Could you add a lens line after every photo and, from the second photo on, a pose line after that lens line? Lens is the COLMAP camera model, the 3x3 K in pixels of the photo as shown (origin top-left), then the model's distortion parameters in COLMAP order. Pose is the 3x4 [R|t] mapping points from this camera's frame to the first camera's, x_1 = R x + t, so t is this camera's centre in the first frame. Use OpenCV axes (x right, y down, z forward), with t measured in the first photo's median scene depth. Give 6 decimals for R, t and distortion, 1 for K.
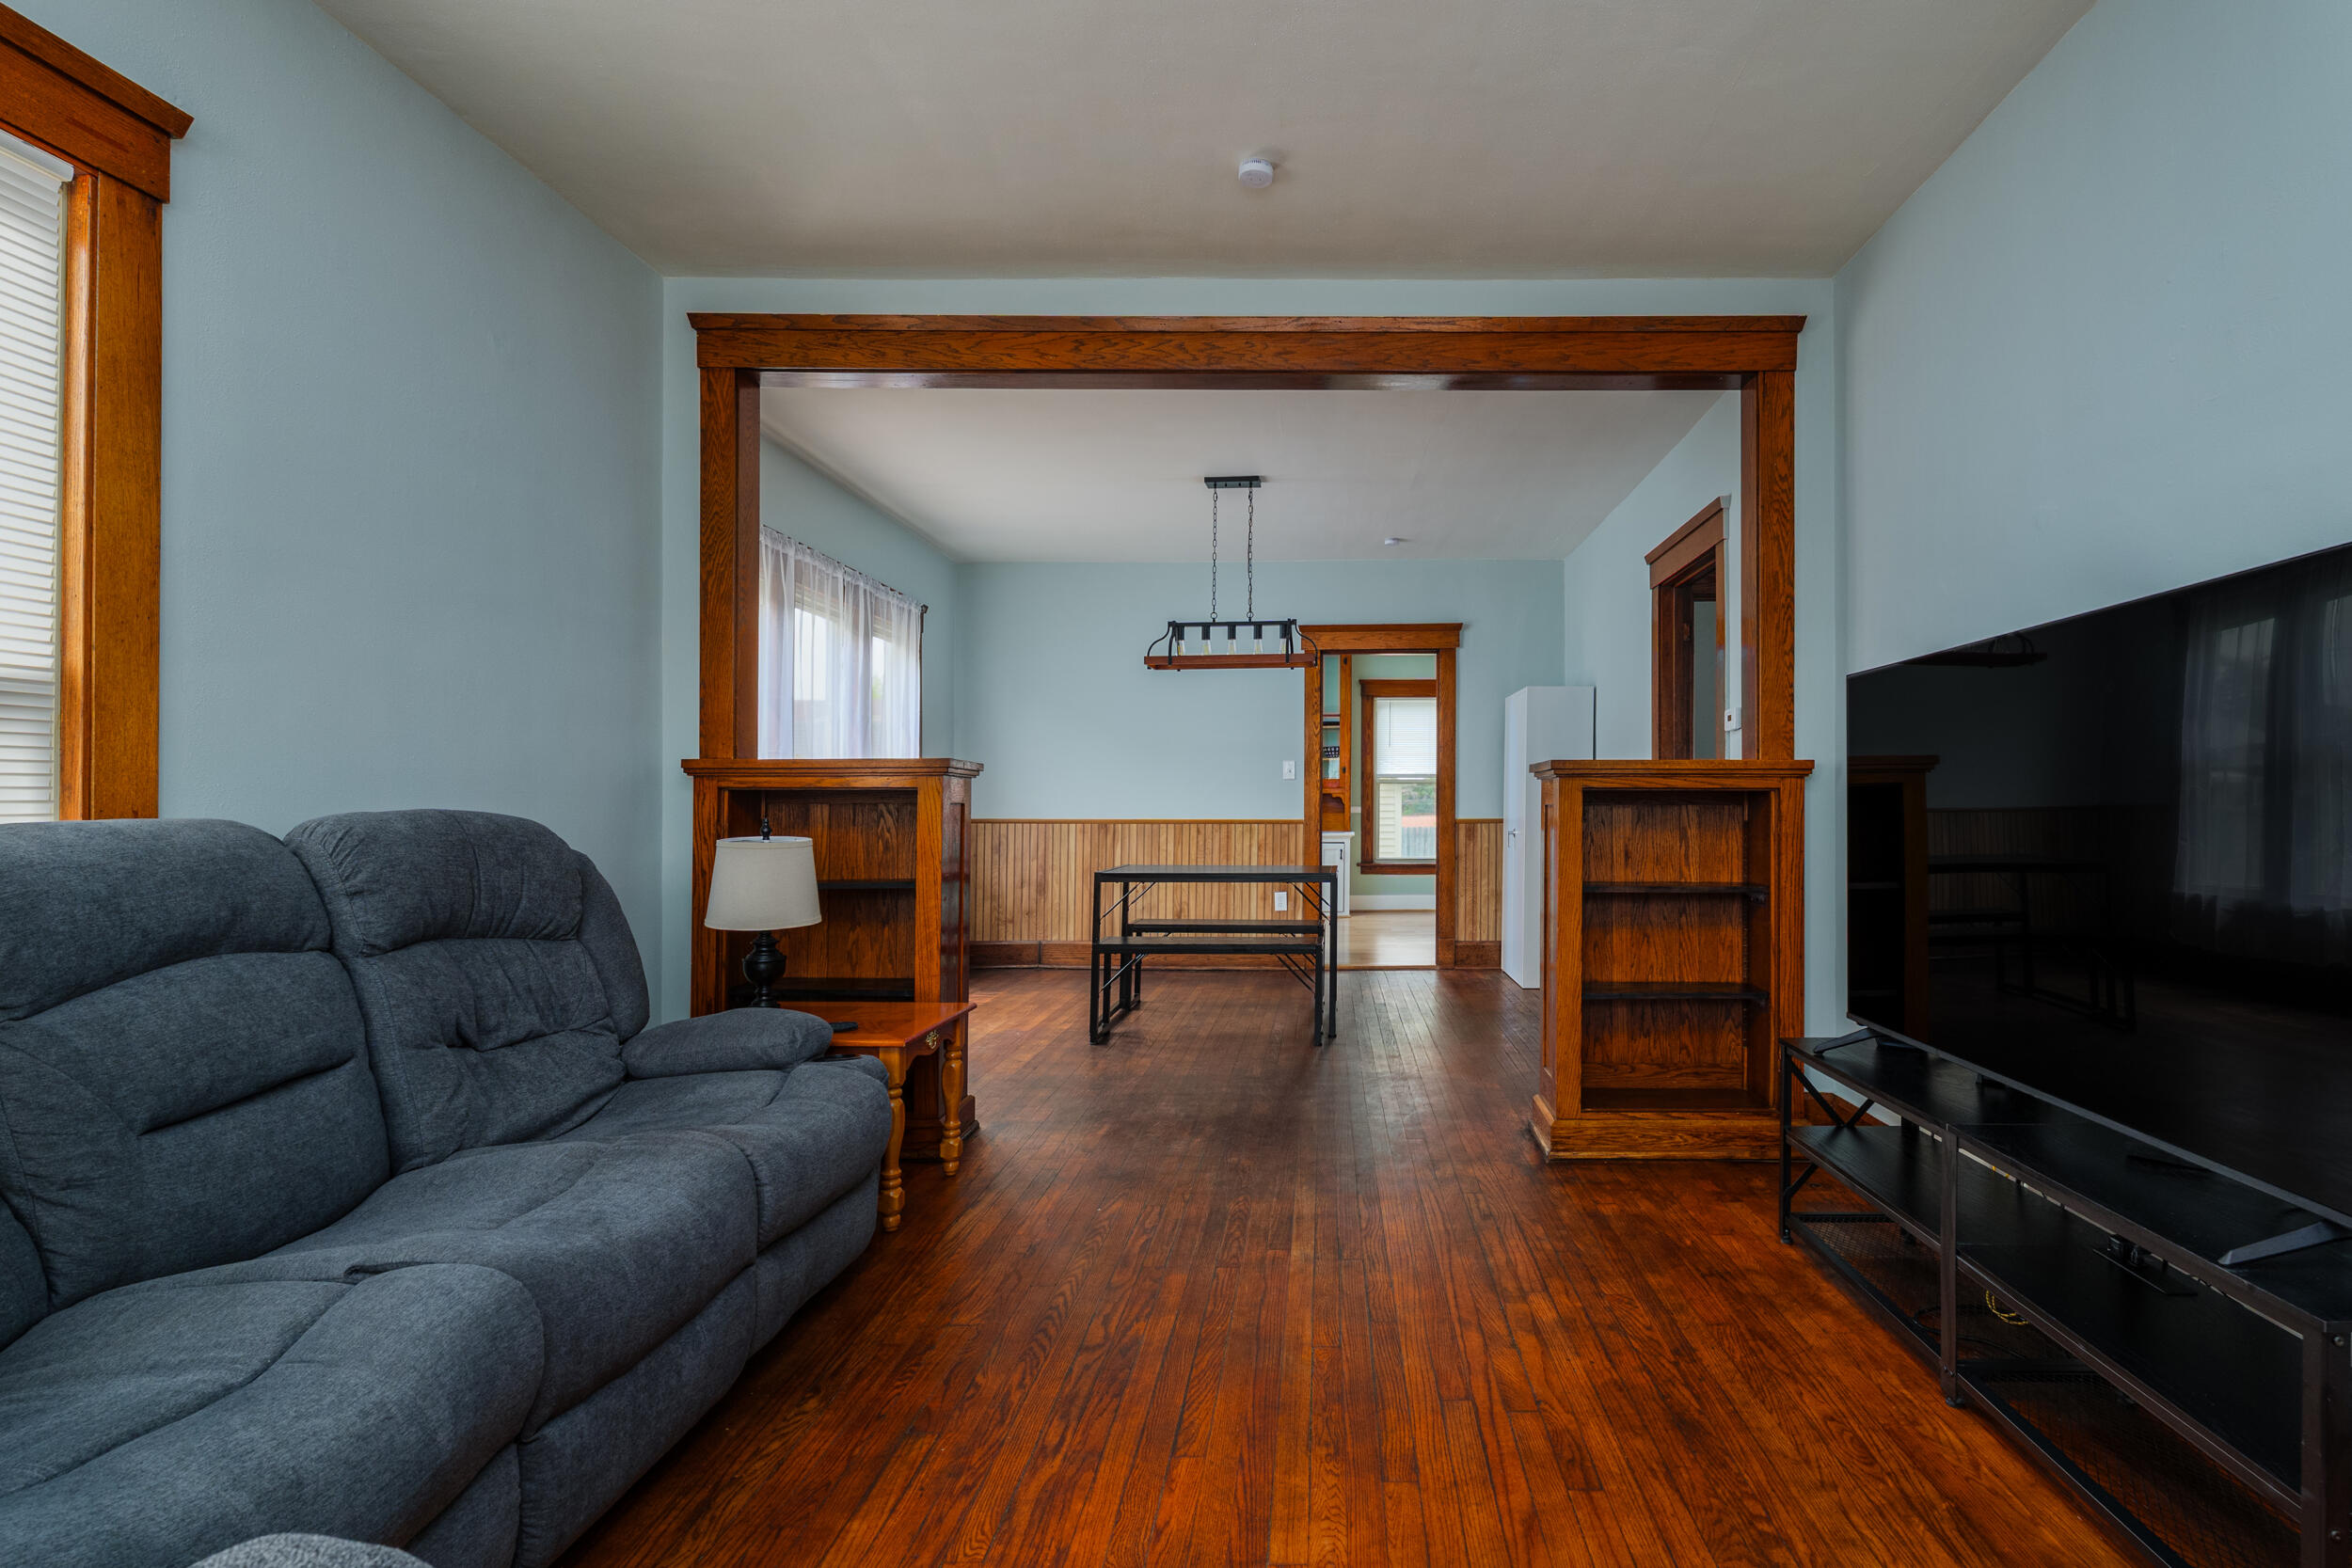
lens RADIAL K [[1107.4, 0, 1177.8], [0, 1107.4, 799.7], [0, 0, 1]] dist [0.003773, -0.001632]
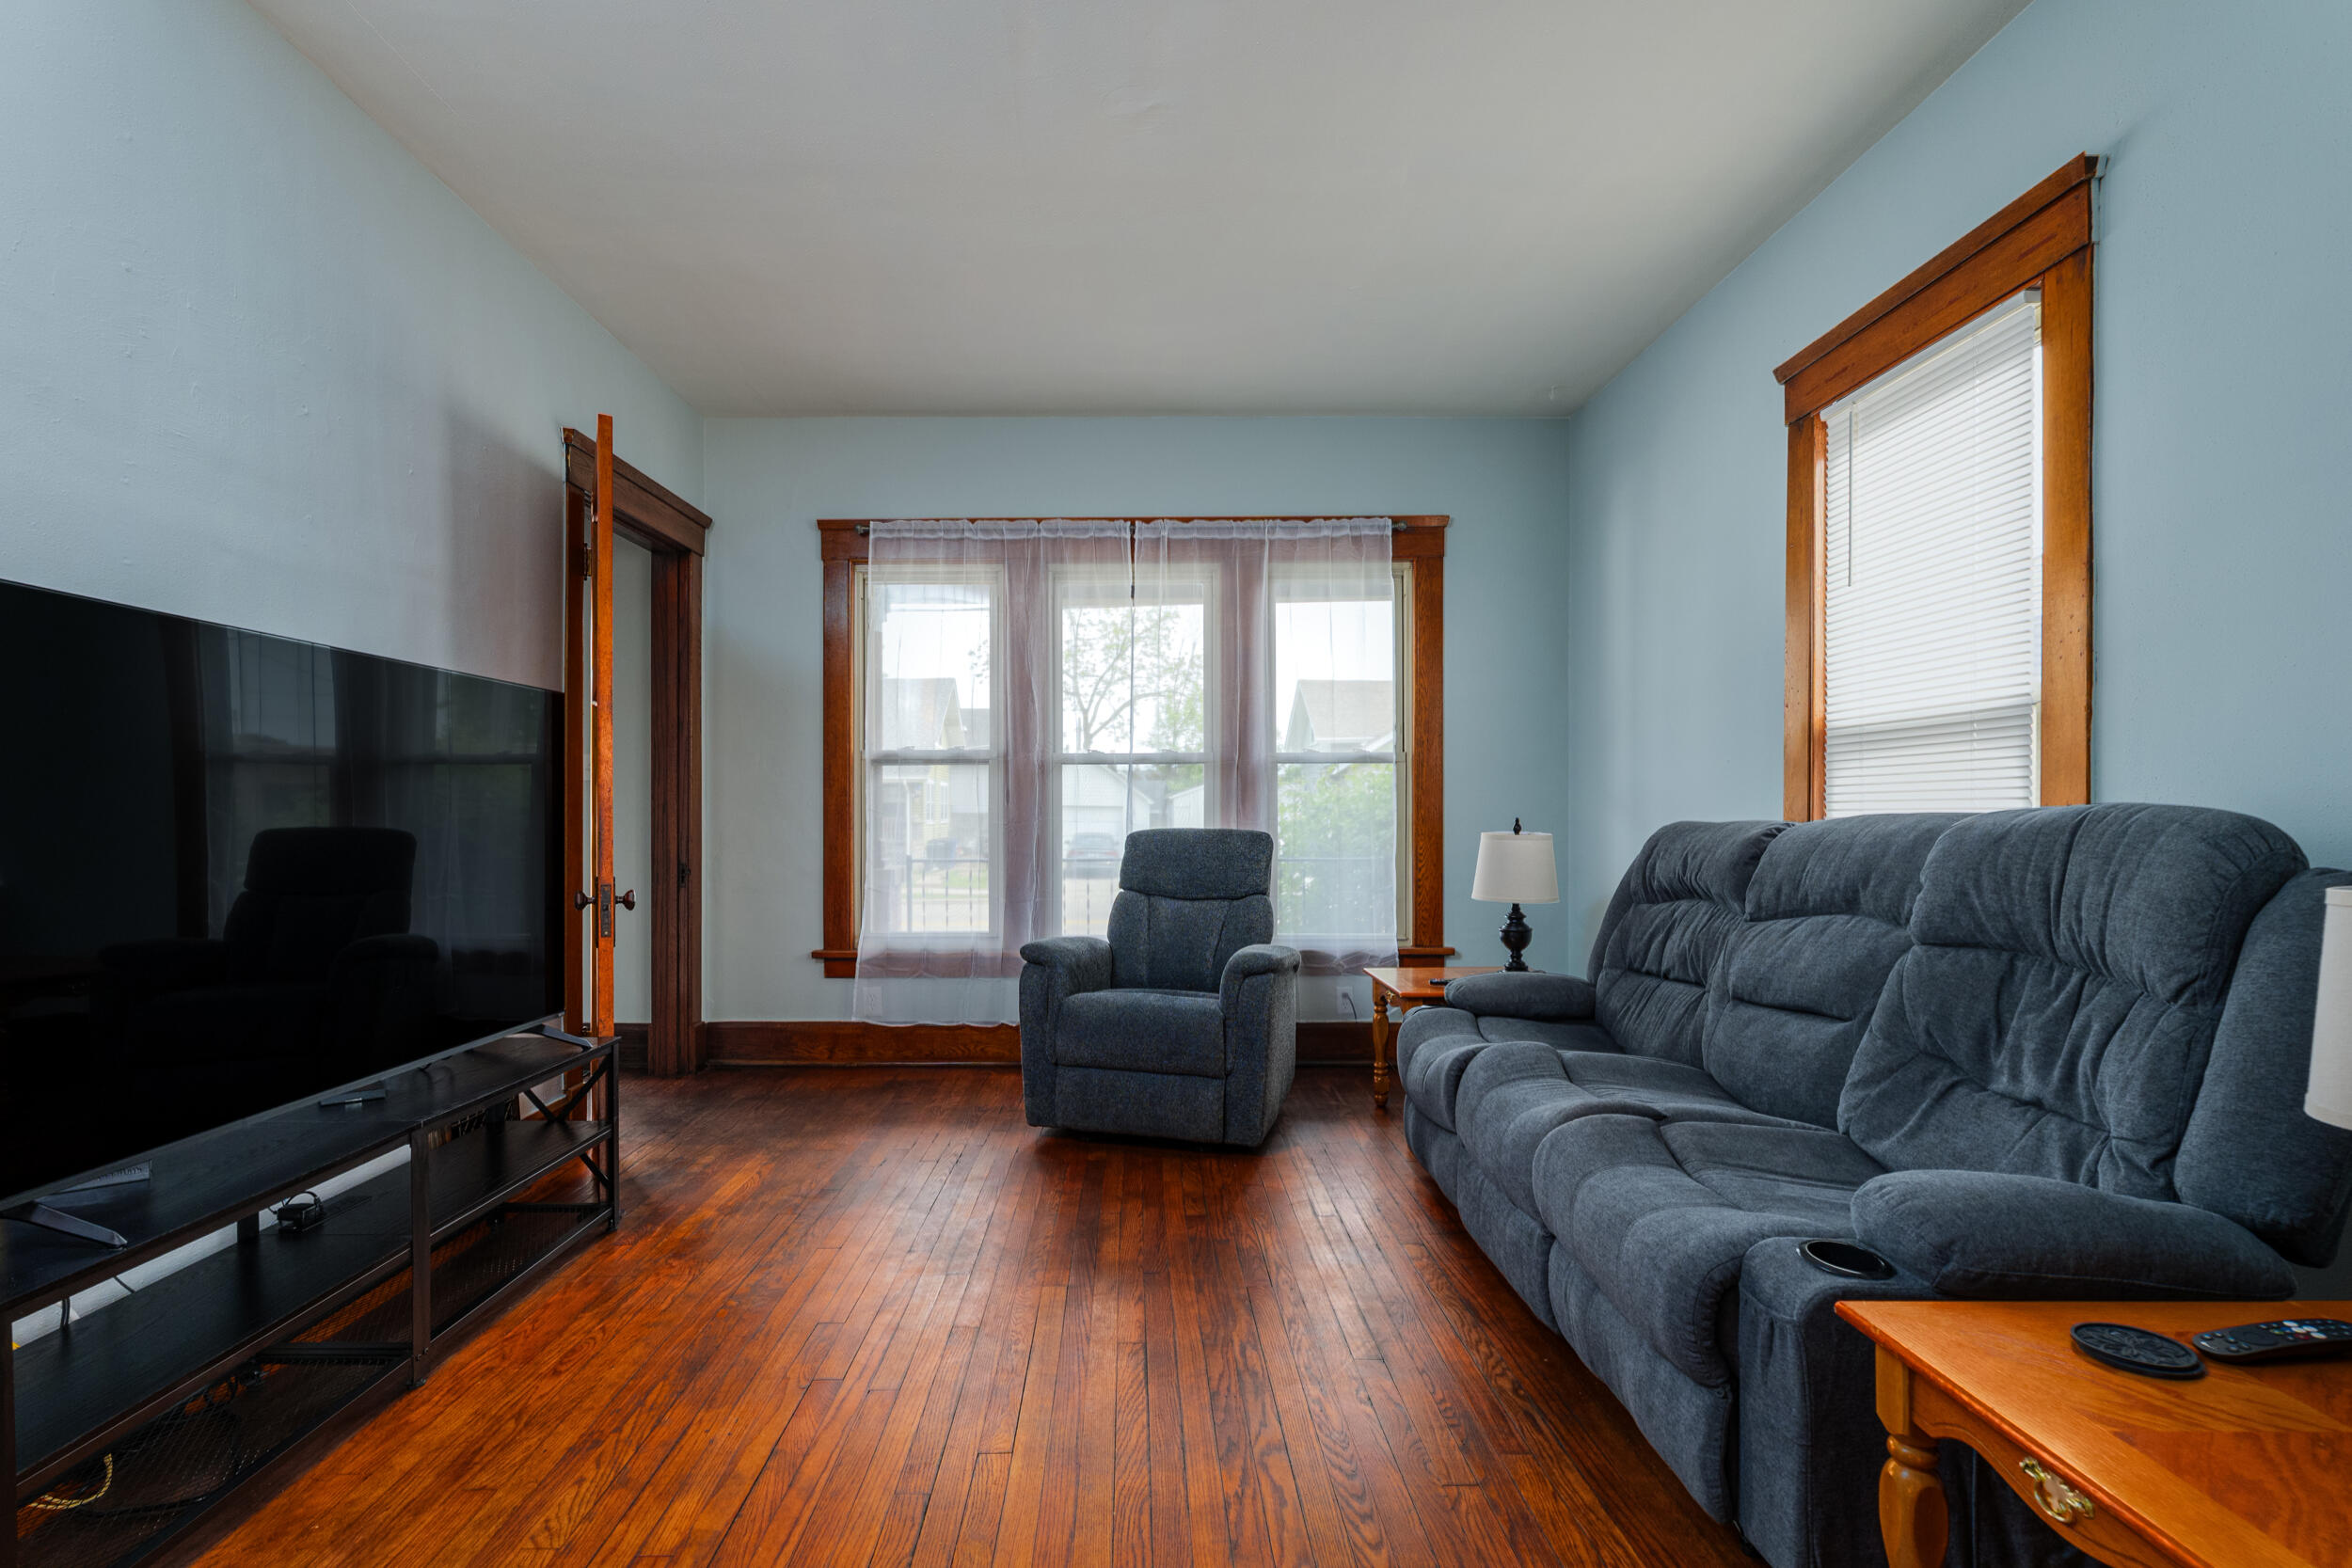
lens RADIAL K [[1107.4, 0, 1171.5], [0, 1107.4, 802.3], [0, 0, 1]] dist [0.003773, -0.001632]
pose [[-0.986848, 0.006289, -0.161527, 0.141433], [0.009329, 0.999793, -0.018070, 0.012870], [0.161380, -0.019339, -0.986703, 1.957098]]
